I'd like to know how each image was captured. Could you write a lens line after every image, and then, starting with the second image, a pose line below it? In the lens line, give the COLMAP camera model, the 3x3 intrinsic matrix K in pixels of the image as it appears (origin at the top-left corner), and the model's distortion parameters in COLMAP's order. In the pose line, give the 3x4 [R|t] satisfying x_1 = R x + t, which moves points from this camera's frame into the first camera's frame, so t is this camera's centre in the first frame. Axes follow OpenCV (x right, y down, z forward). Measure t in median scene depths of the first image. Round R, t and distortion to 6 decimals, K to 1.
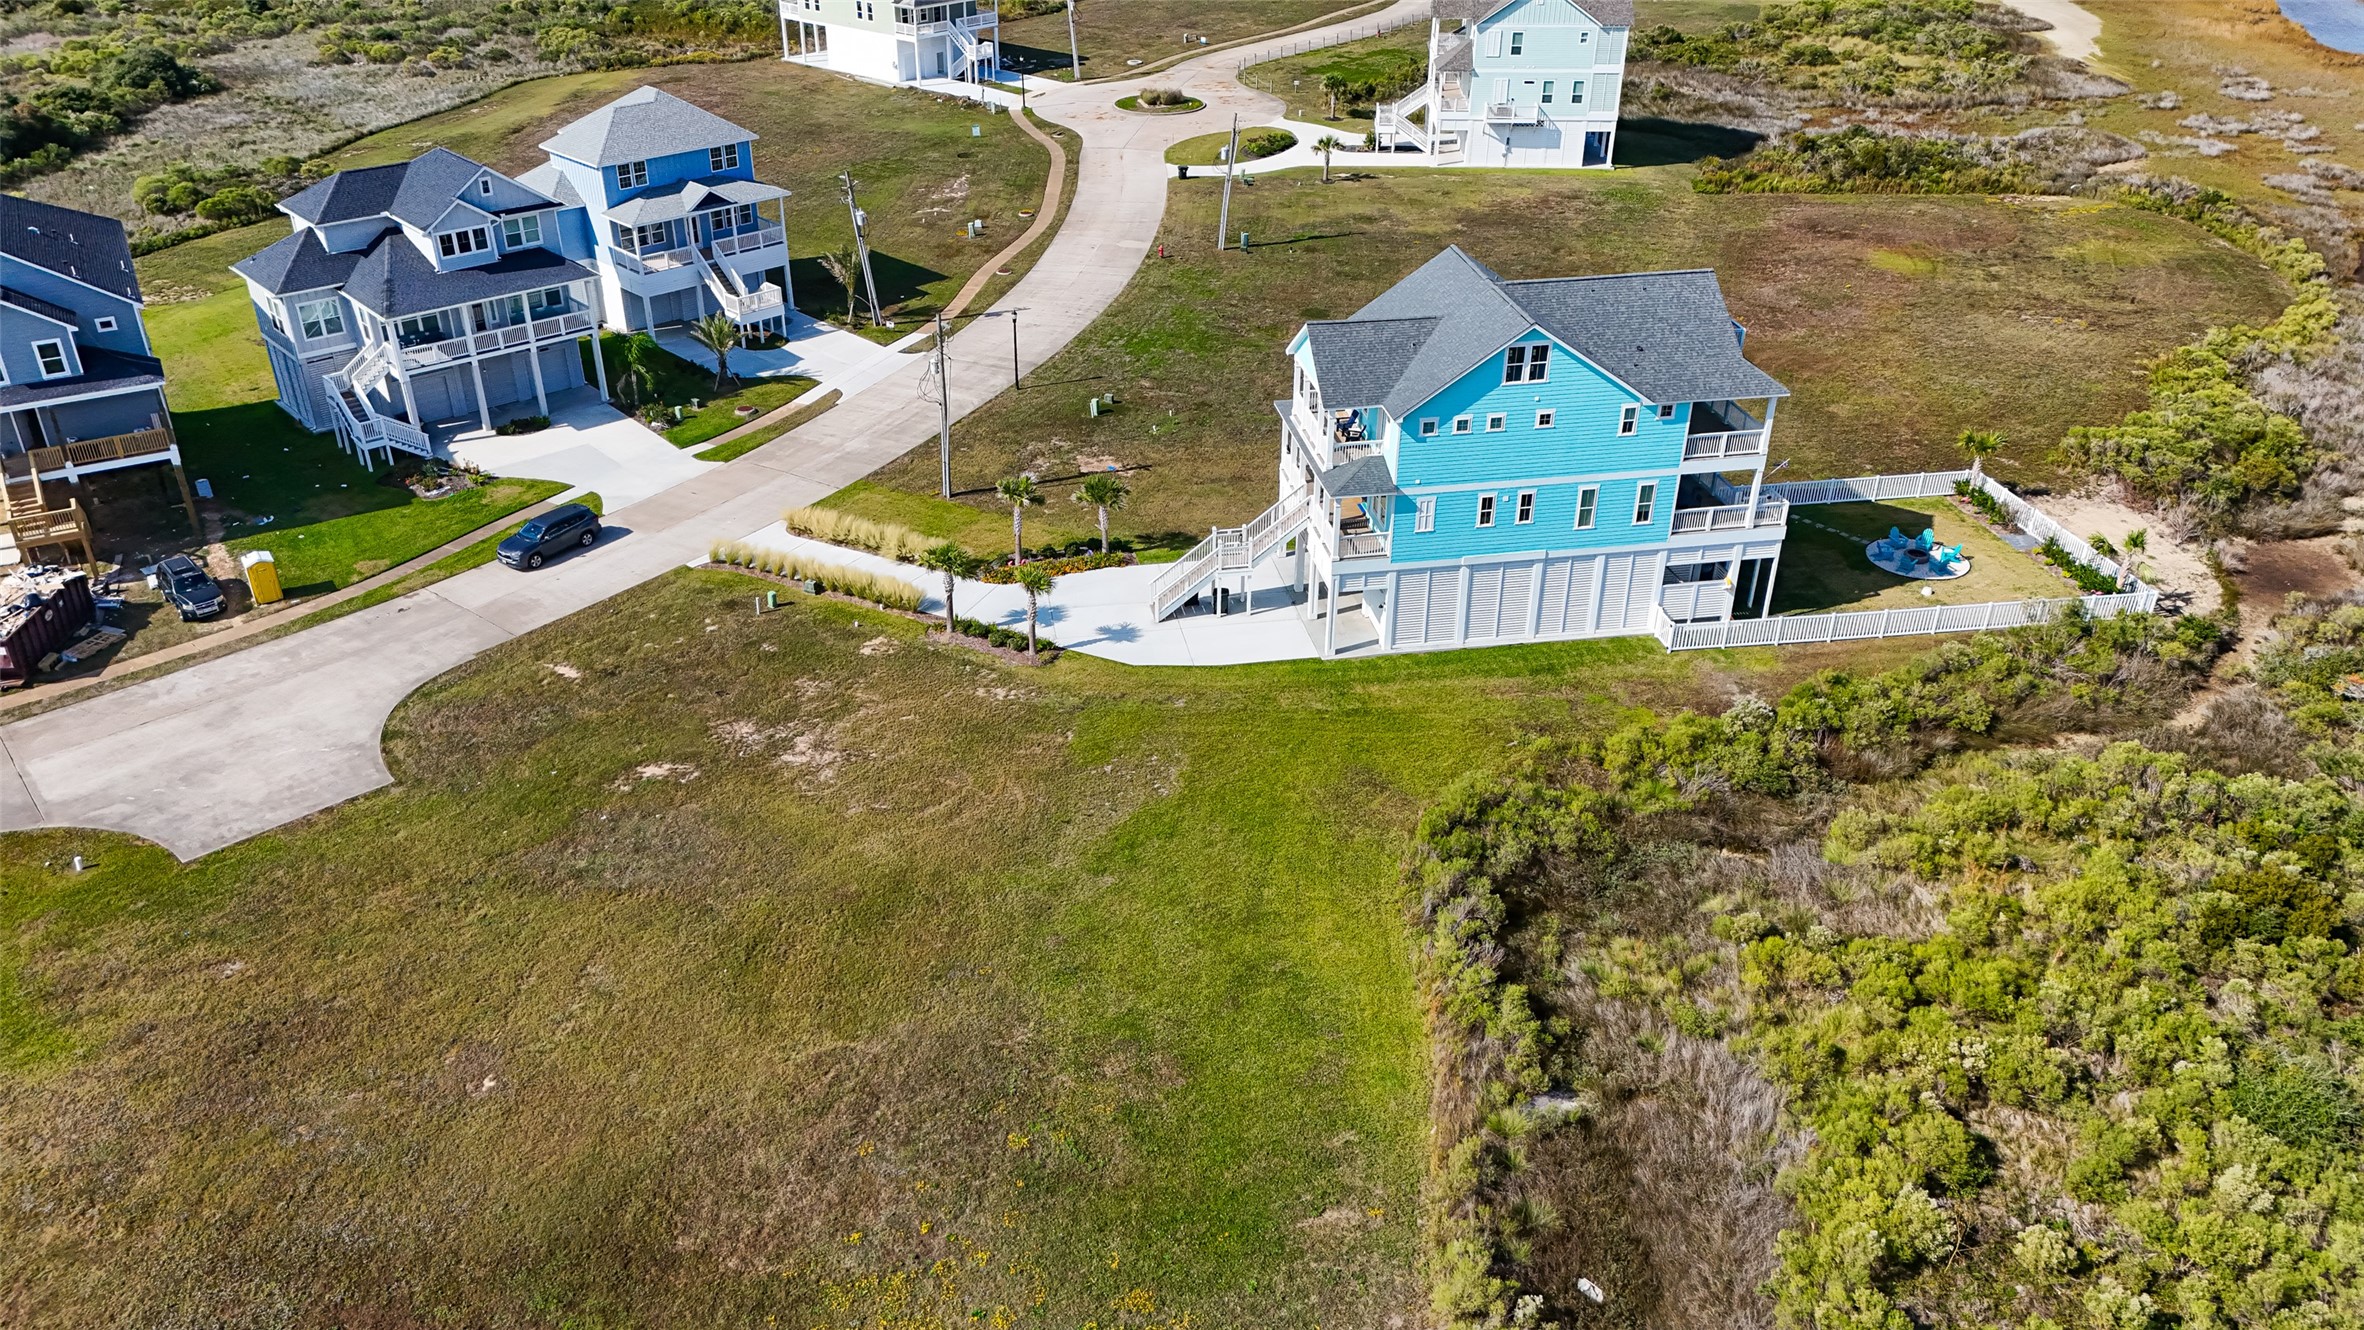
lens RADIAL K [[1735.5, 0, 1174.4], [0, 1735.5, 666.2], [0, 0, 1]] dist [0.075338, -0.068389]
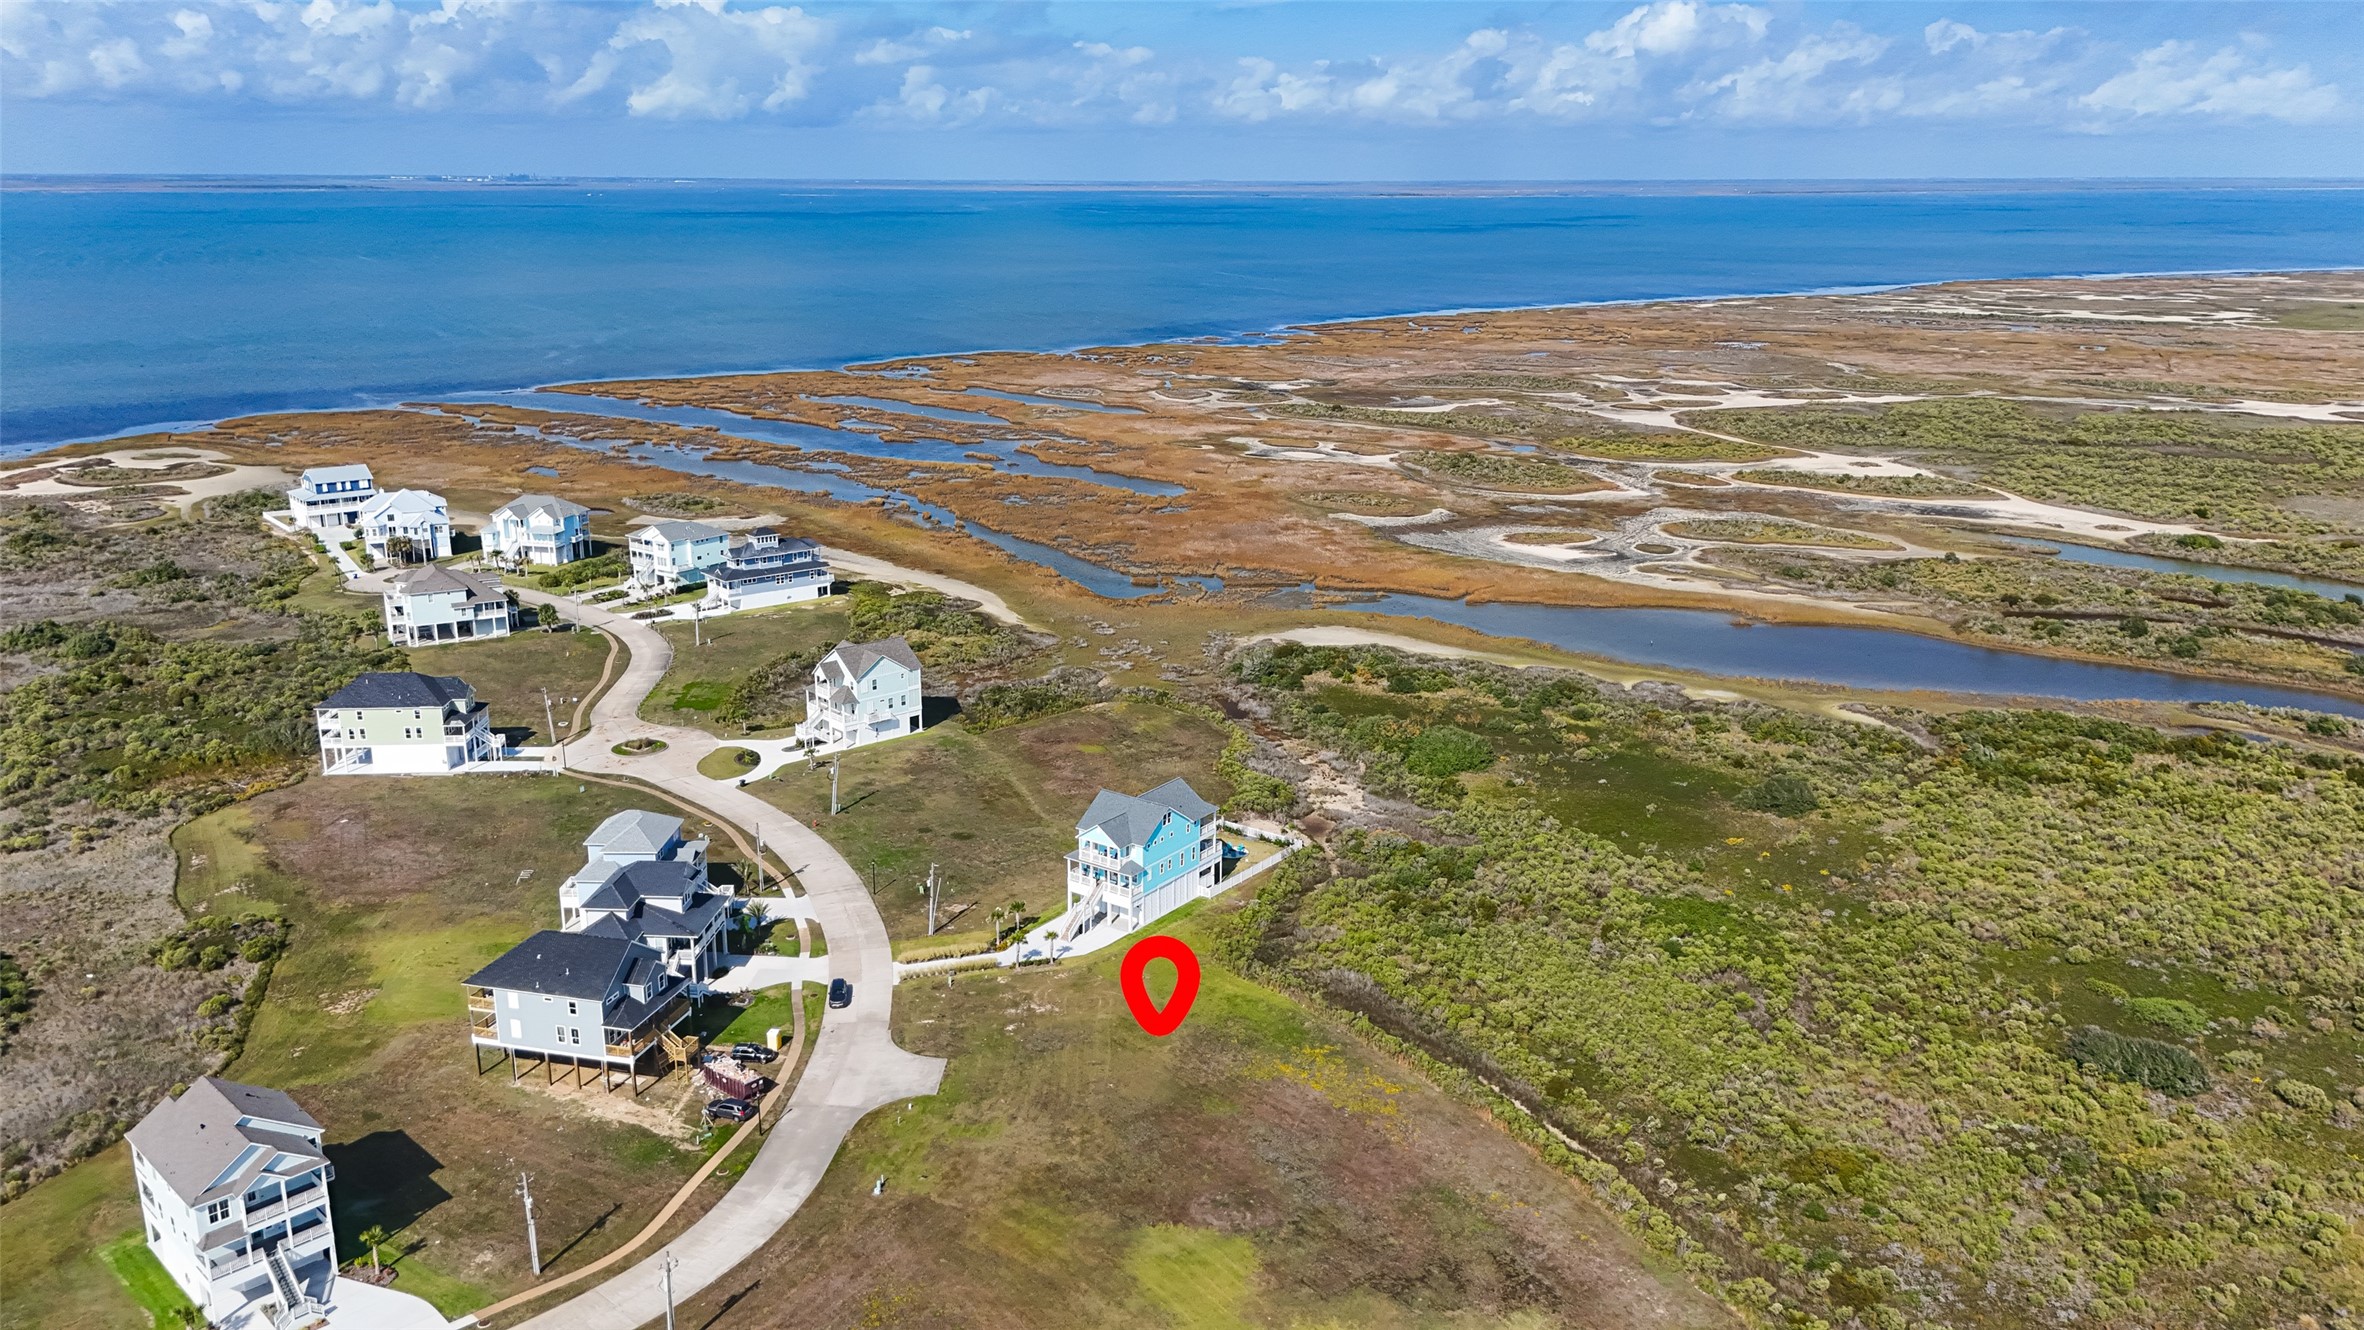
lens RADIAL K [[1735.5, 0, 1184.9], [0, 1735.5, 646.7], [0, 0, 1]] dist [0.075338, -0.068389]
pose [[0.712083, -0.182232, 0.678033, -1.478984], [0.345410, 0.931703, -0.112346, -0.079208], [-0.611252, 0.314199, 0.726395, -1.125557]]
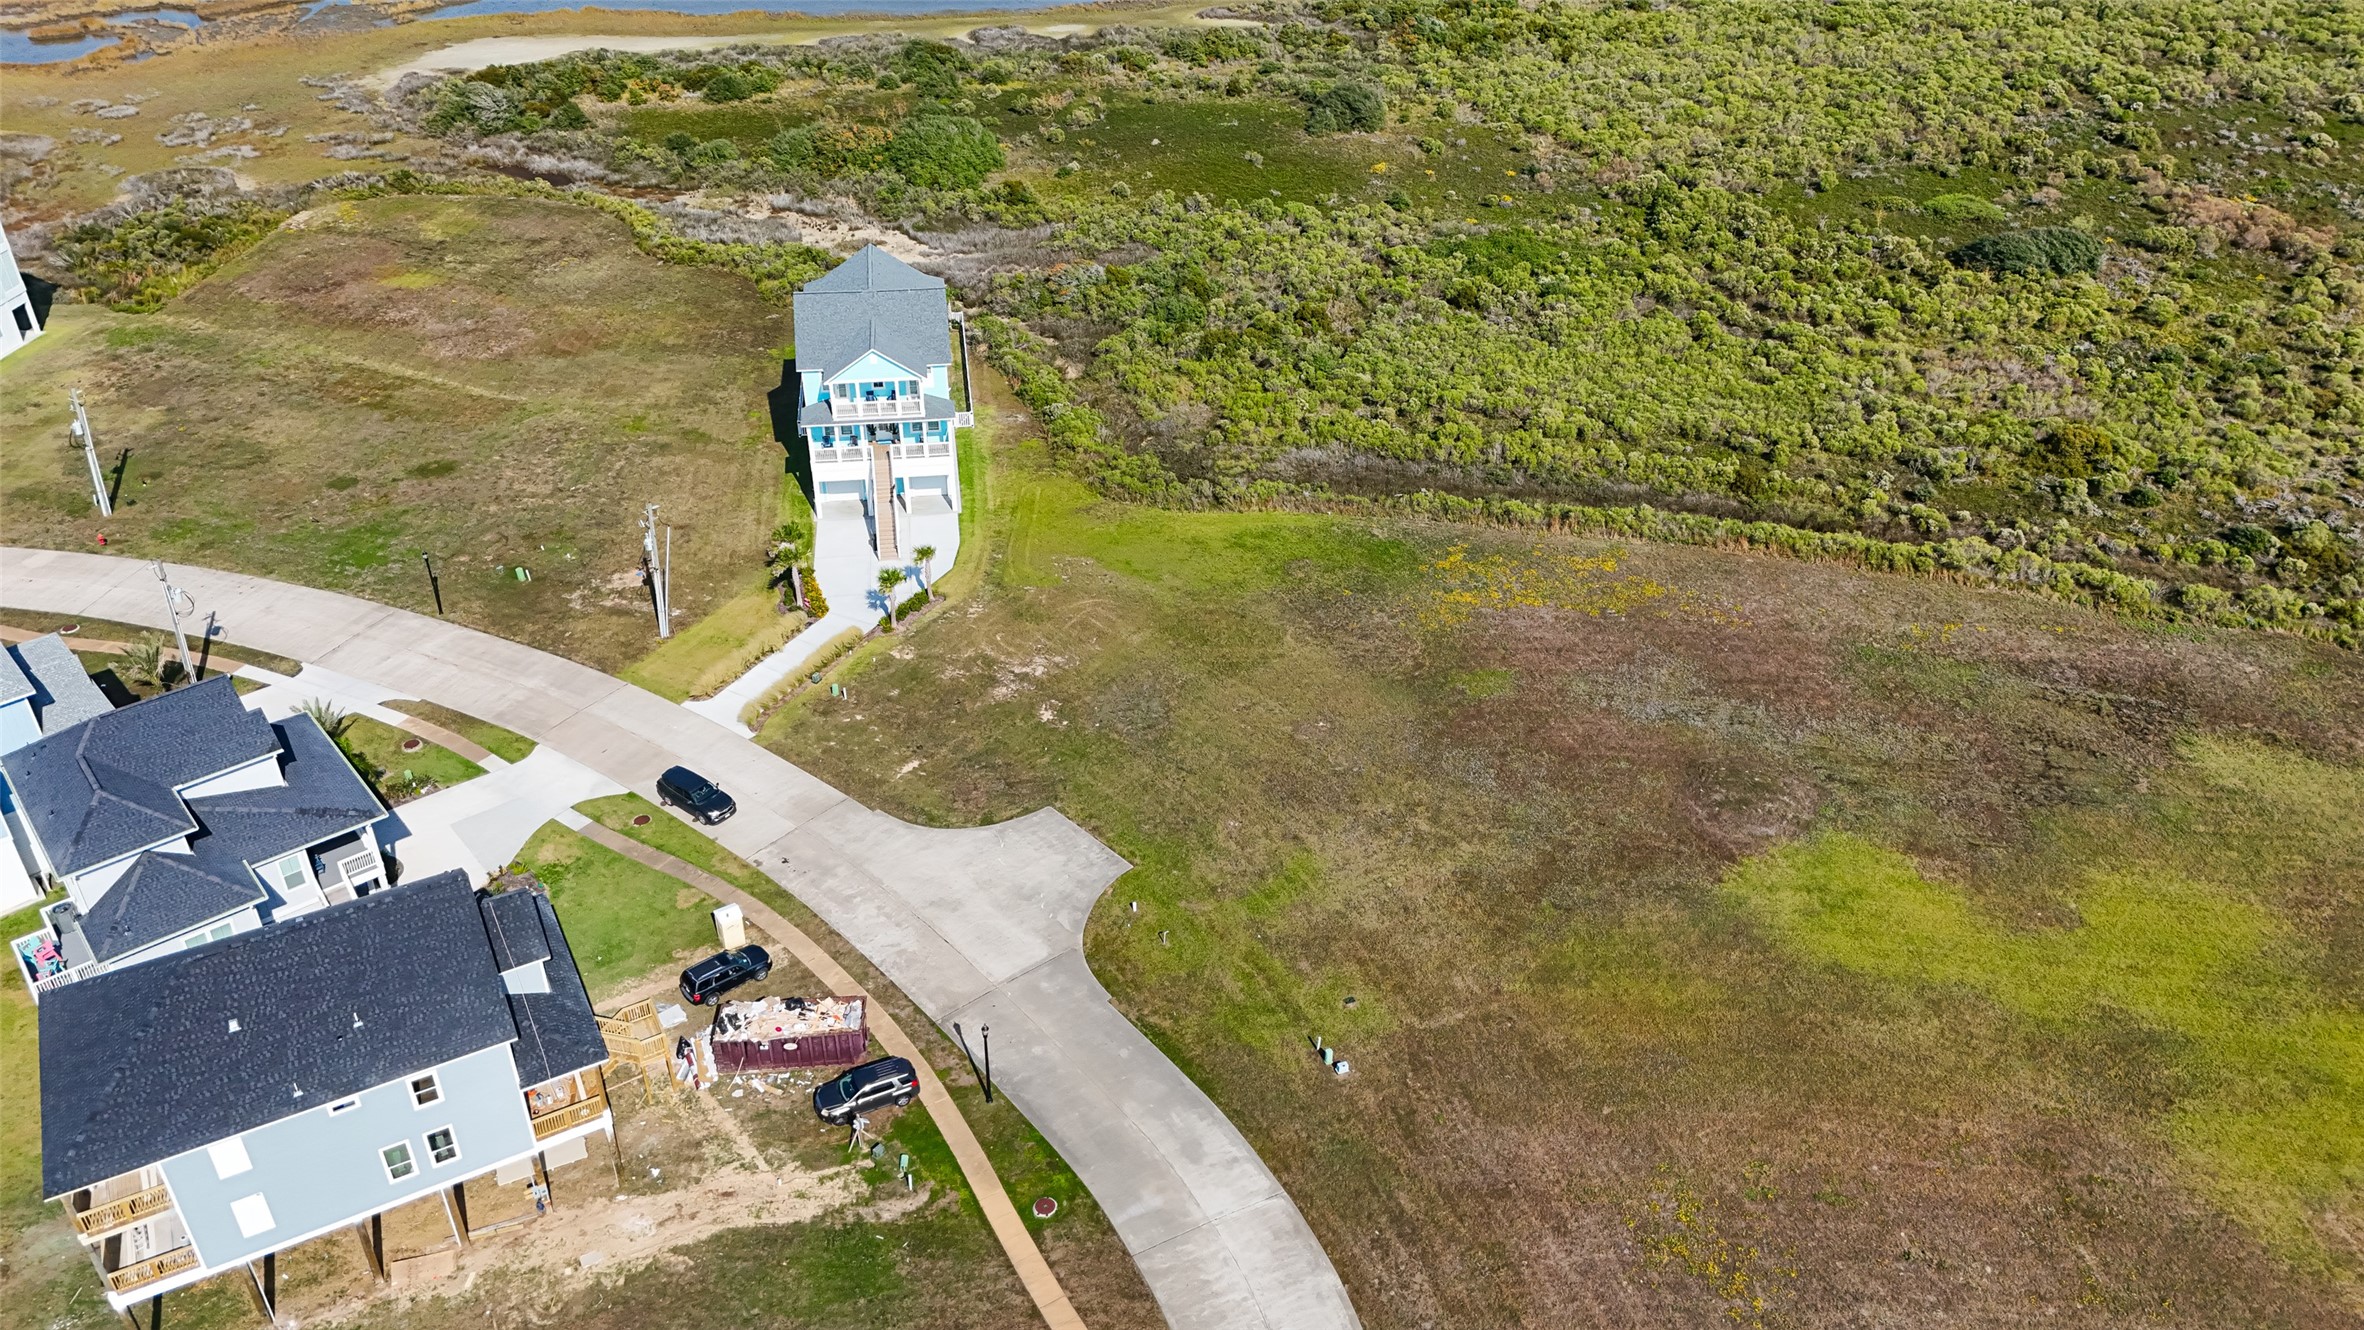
lens RADIAL K [[1735.5, 0, 1186.5], [0, 1735.5, 670.8], [0, 0, 1]] dist [0.075338, -0.068389]
pose [[0.022817, -0.550043, 0.834824, -1.233332], [0.489642, 0.734181, 0.470350, -0.506603], [-0.871625, 0.398033, 0.286076, 0.314331]]
